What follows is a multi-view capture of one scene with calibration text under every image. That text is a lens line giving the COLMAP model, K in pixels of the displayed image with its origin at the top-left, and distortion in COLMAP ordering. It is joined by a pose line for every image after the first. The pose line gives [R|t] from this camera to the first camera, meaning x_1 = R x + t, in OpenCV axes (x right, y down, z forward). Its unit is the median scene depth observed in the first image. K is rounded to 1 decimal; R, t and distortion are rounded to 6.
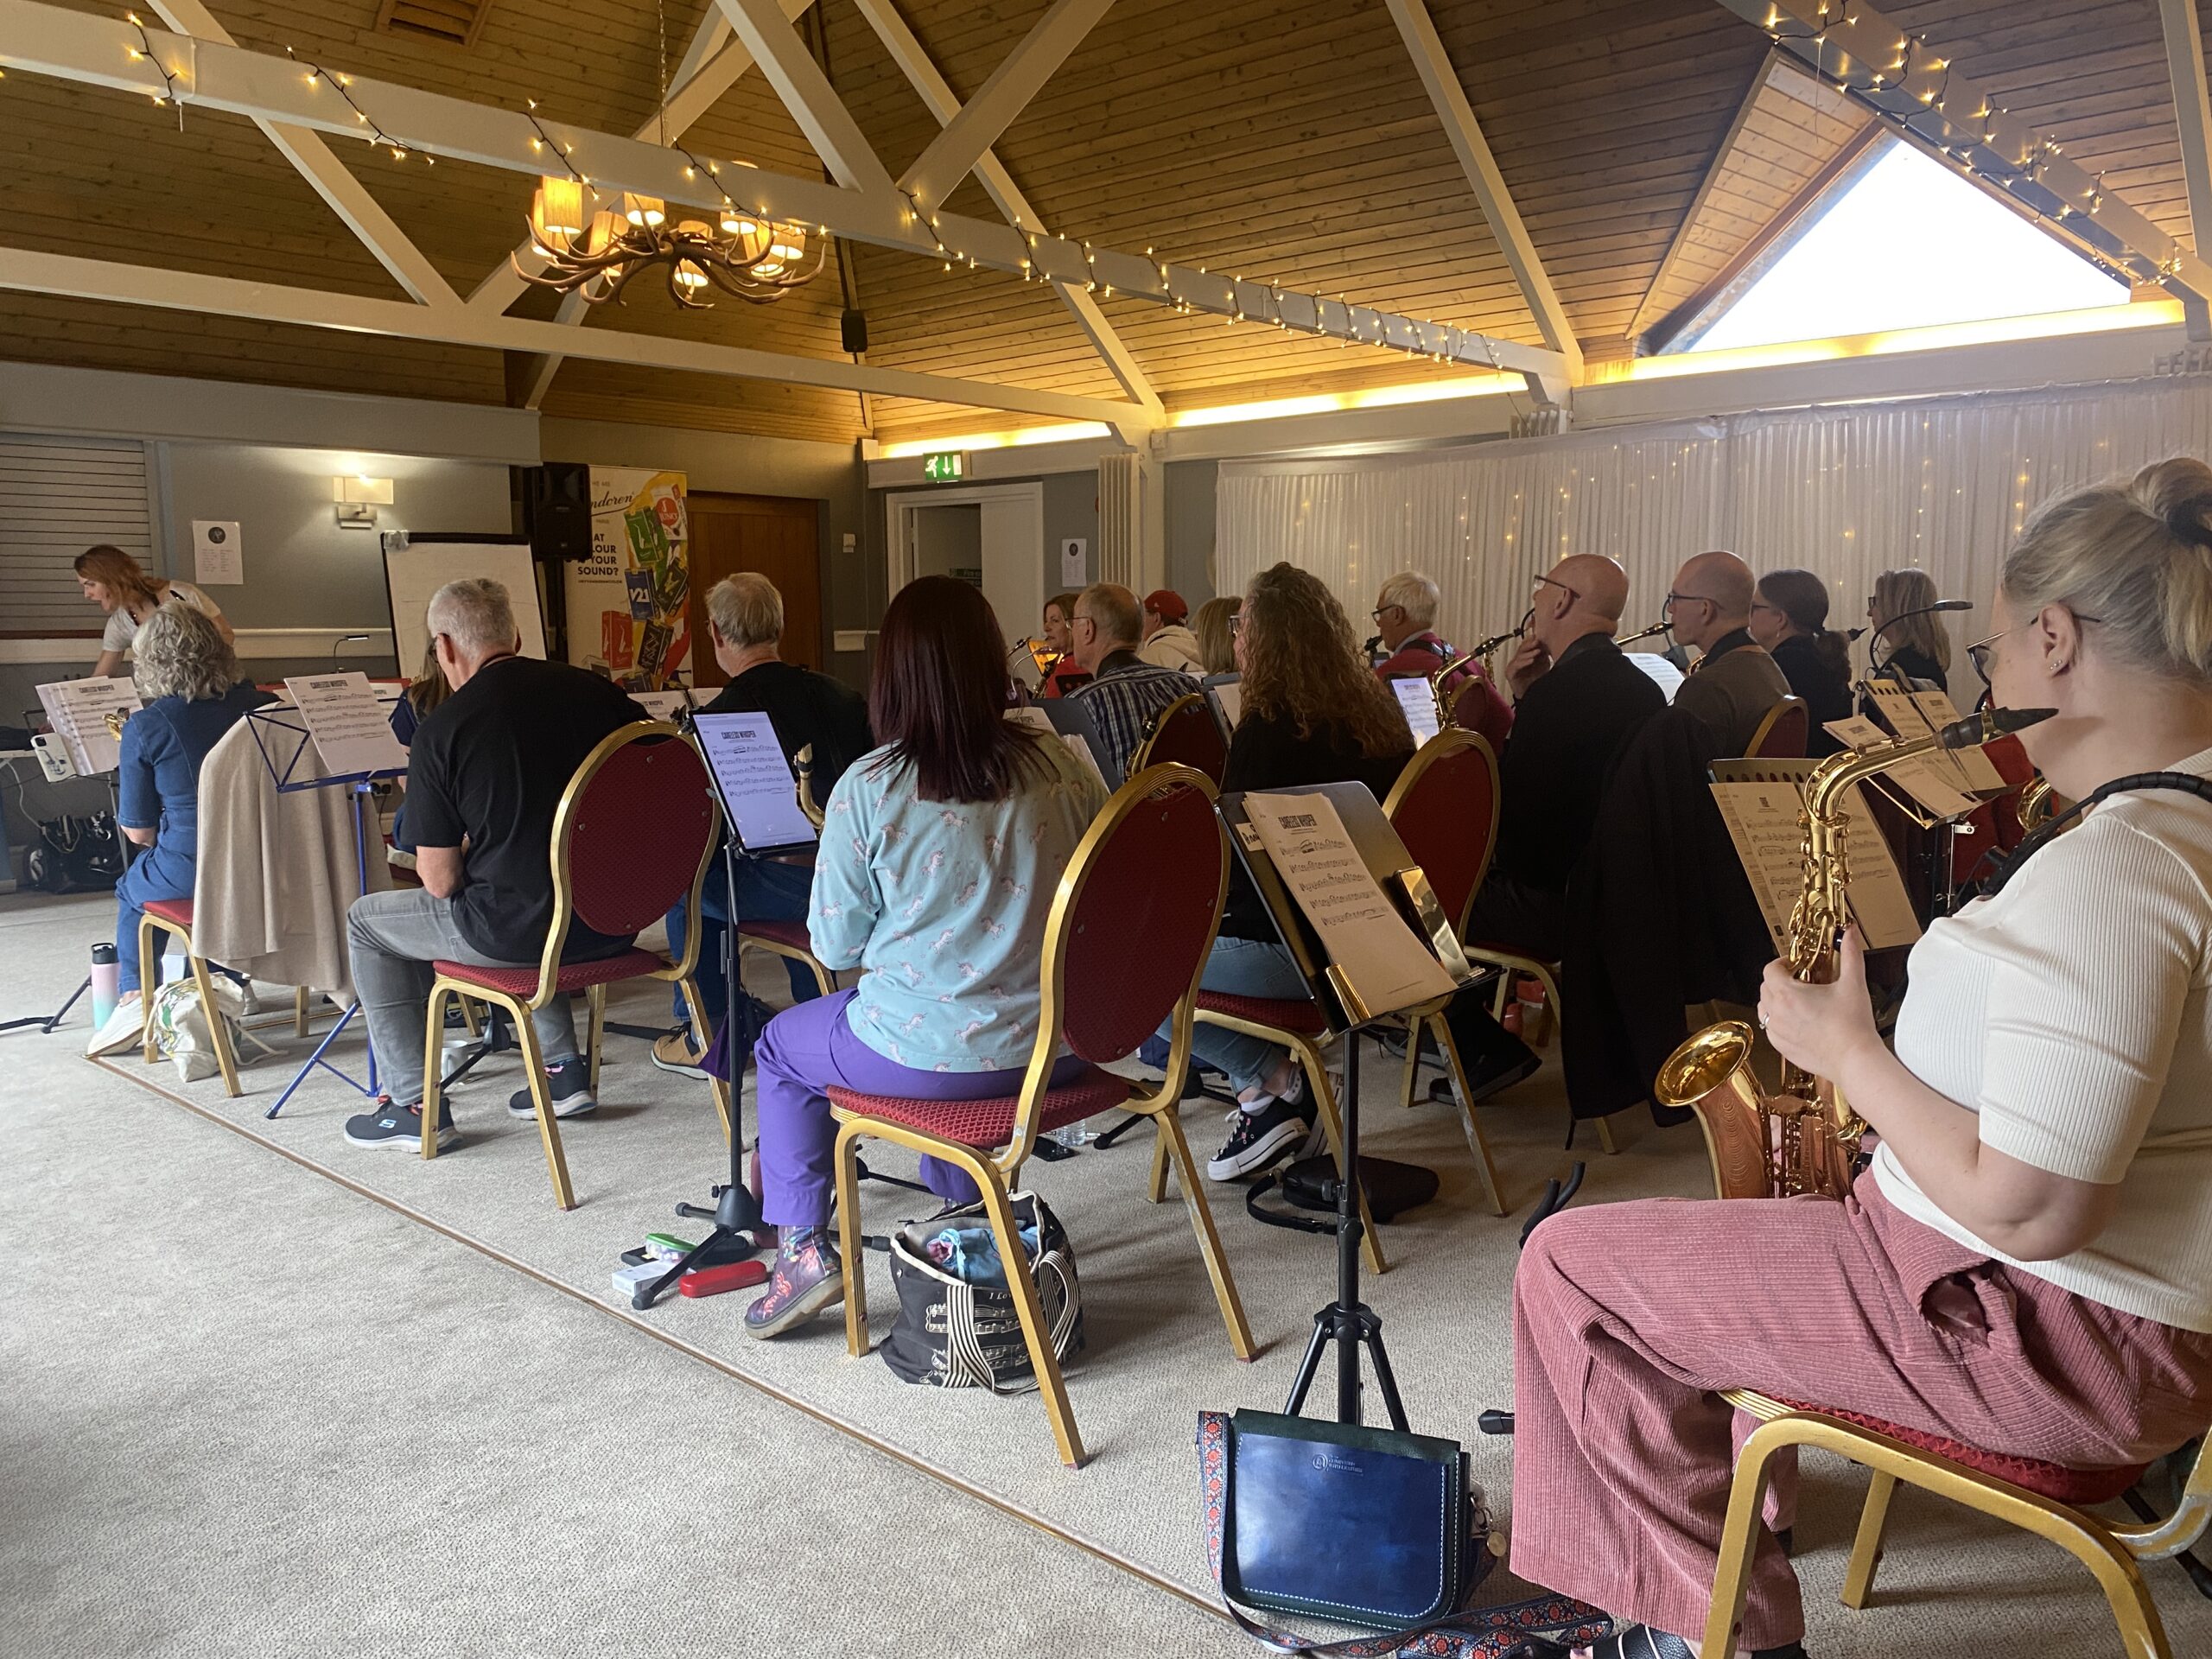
lens RADIAL K [[1691.1, 0, 1103.9], [0, 1691.1, 822.1], [0, 0, 1]] dist [0.030258, -0.036917]
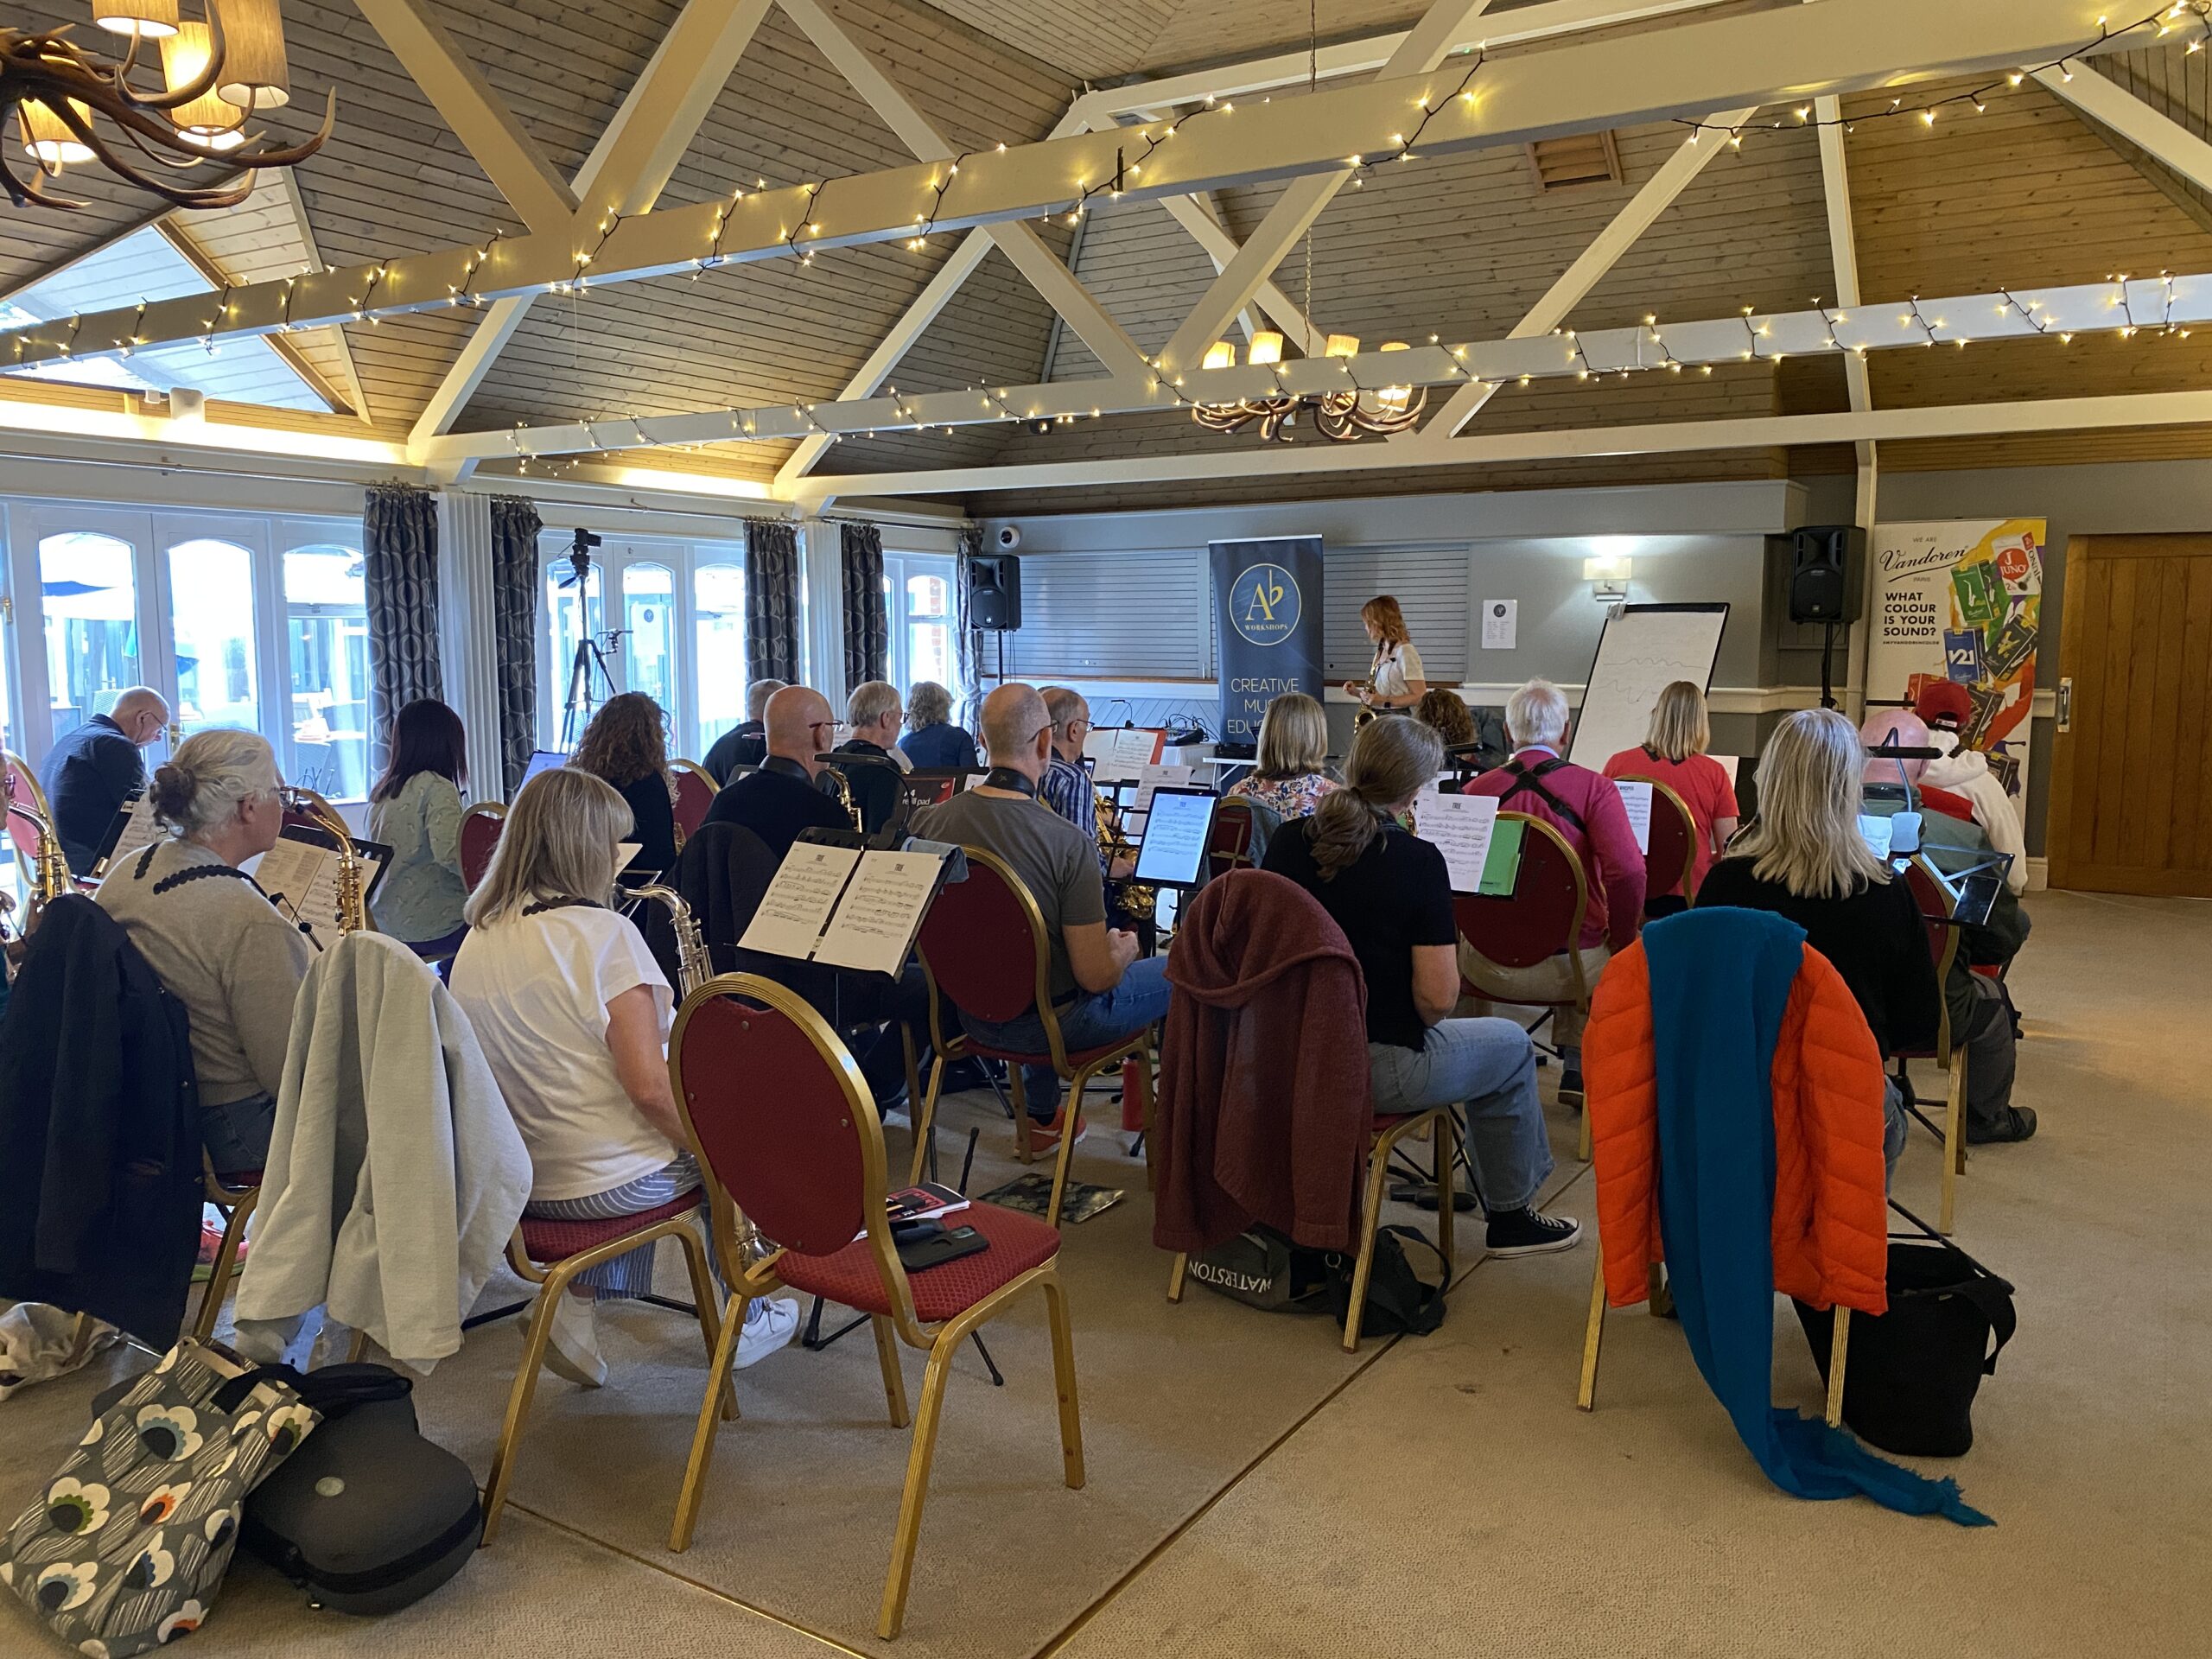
lens RADIAL K [[1691.1, 0, 1096.8], [0, 1691.1, 835.9], [0, 0, 1]] dist [0.030258, -0.036917]
pose [[0.170370, 0.125577, -0.977346, 0.696537], [-0.120905, 0.987016, 0.105744, -0.097932], [0.977935, 0.100150, 0.183340, 0.474959]]
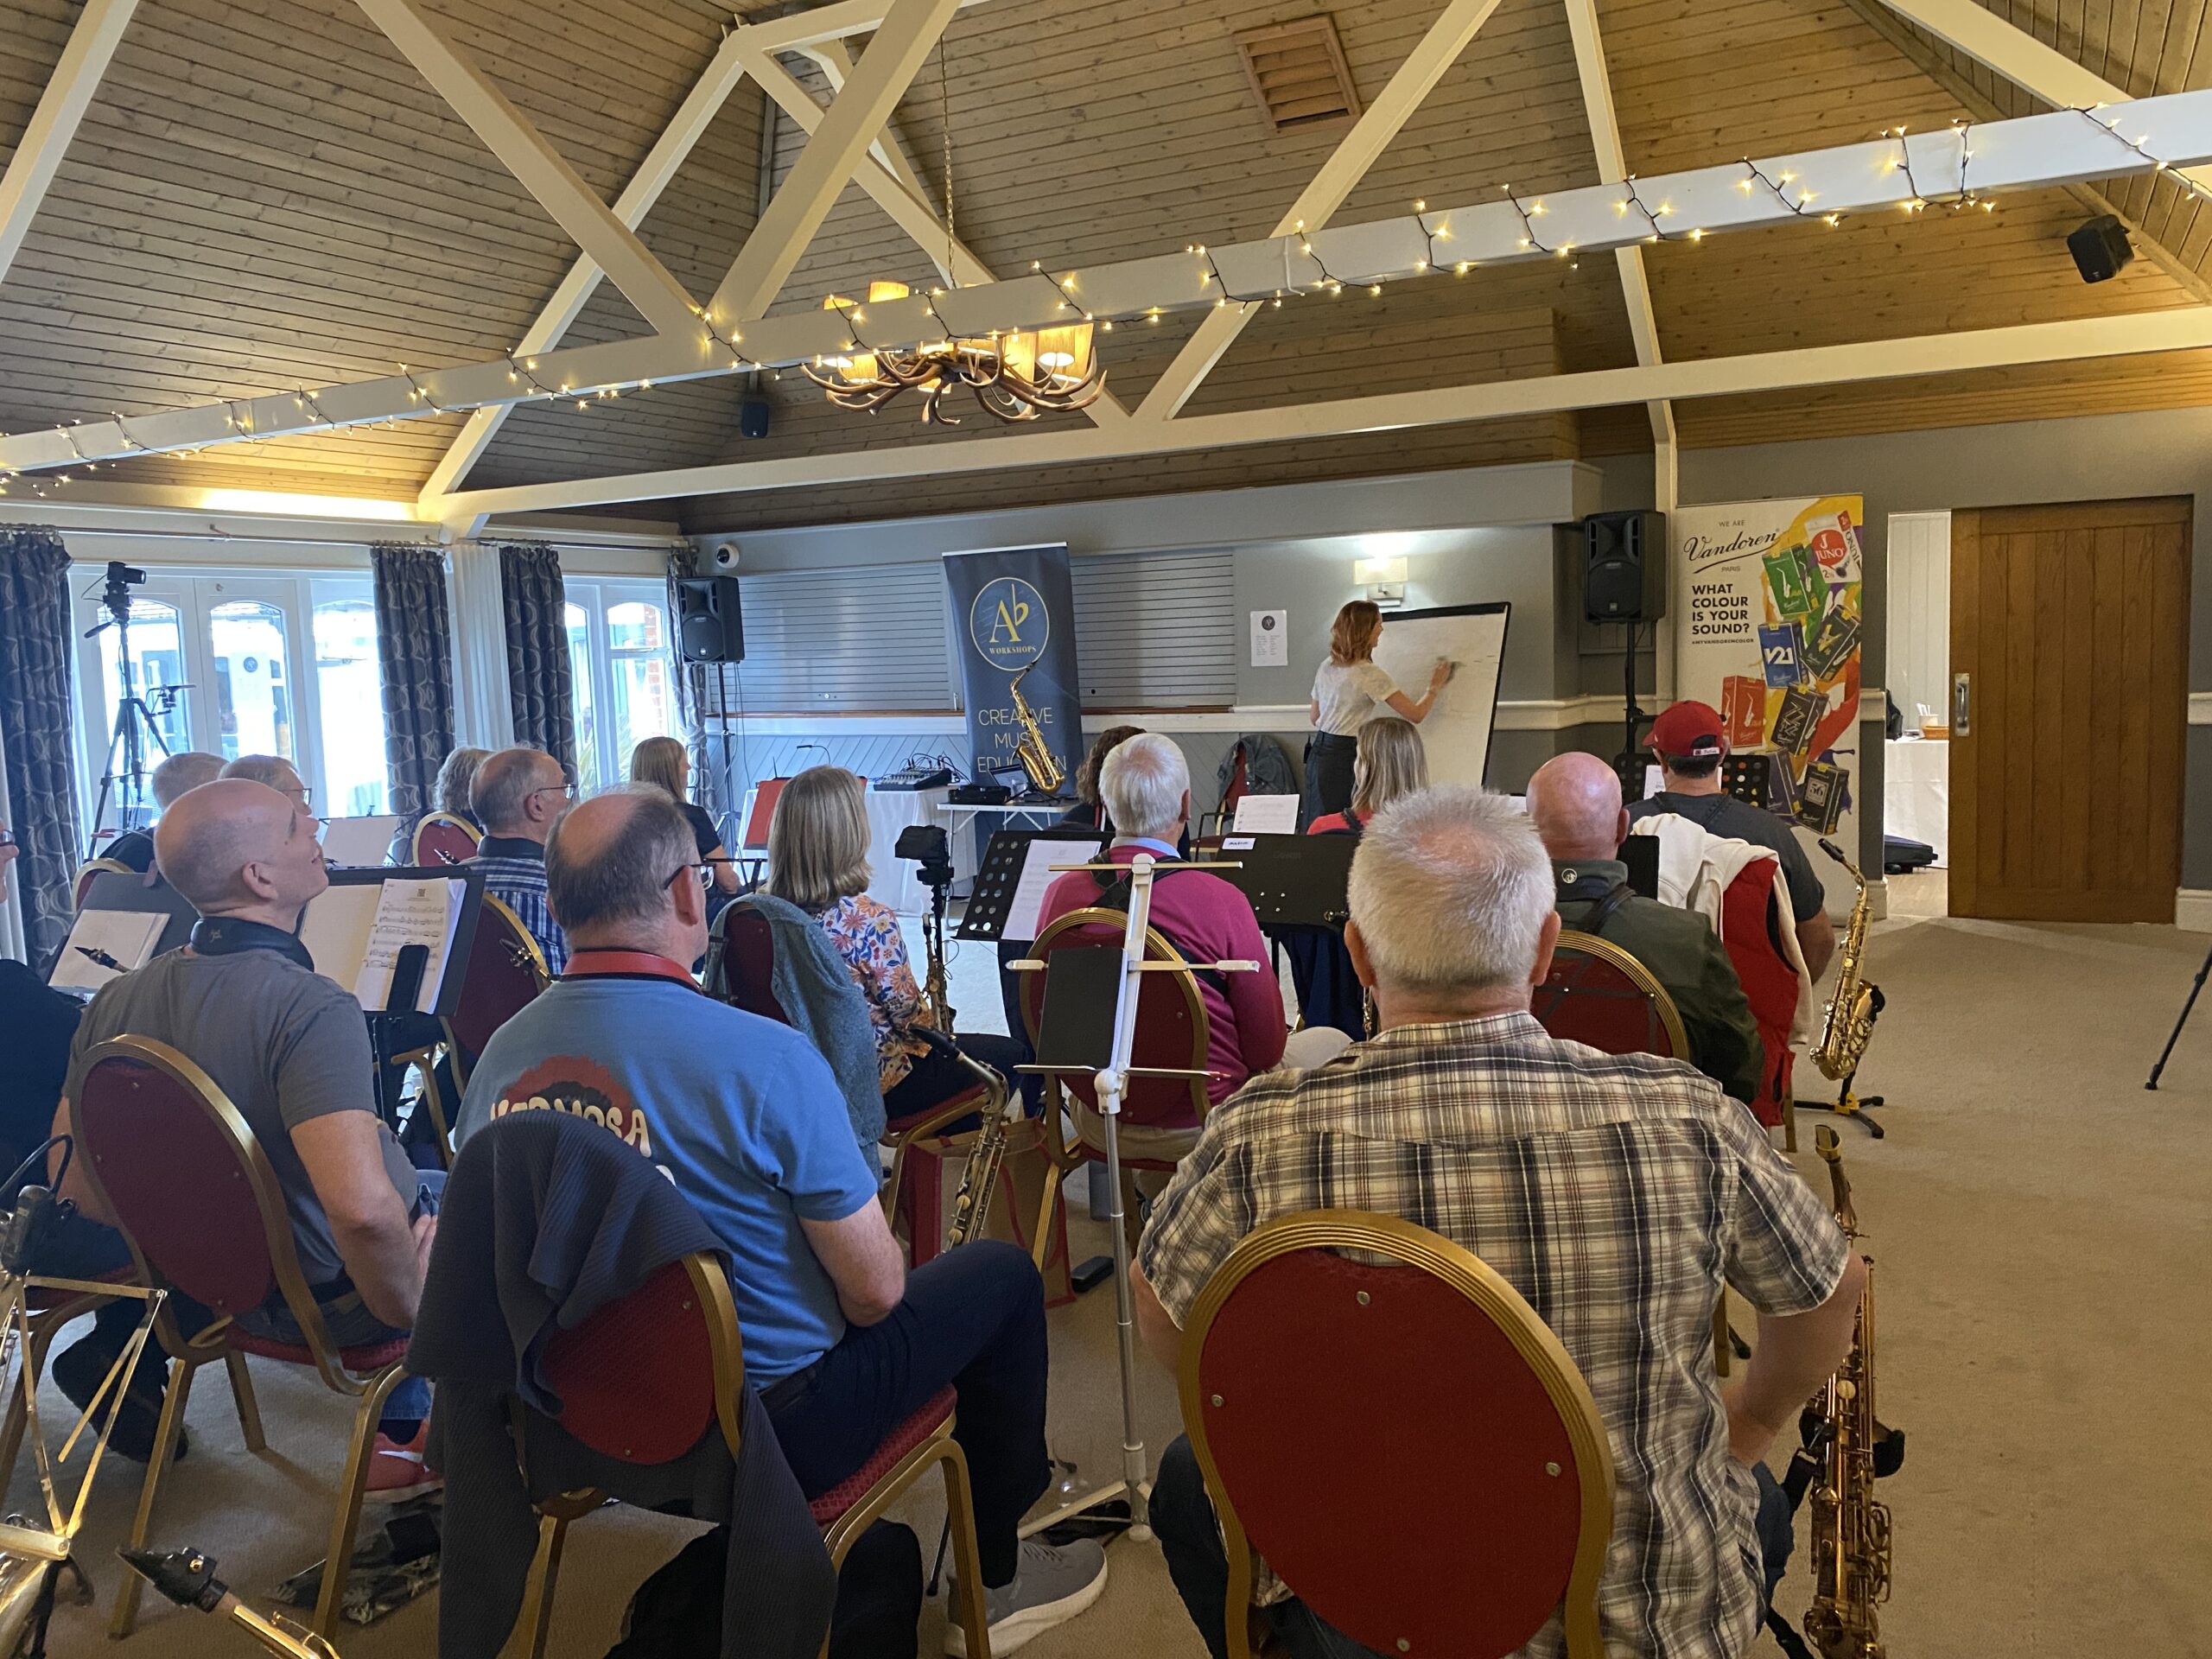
lens RADIAL K [[1691.1, 0, 1108.9], [0, 1691.1, 820.2], [0, 0, 1]] dist [0.030258, -0.036917]
pose [[0.240631, 0.095090, -0.965948, 0.541958], [-0.082346, 0.993602, 0.077299, -0.114638], [0.967117, 0.060941, 0.246921, 0.619629]]
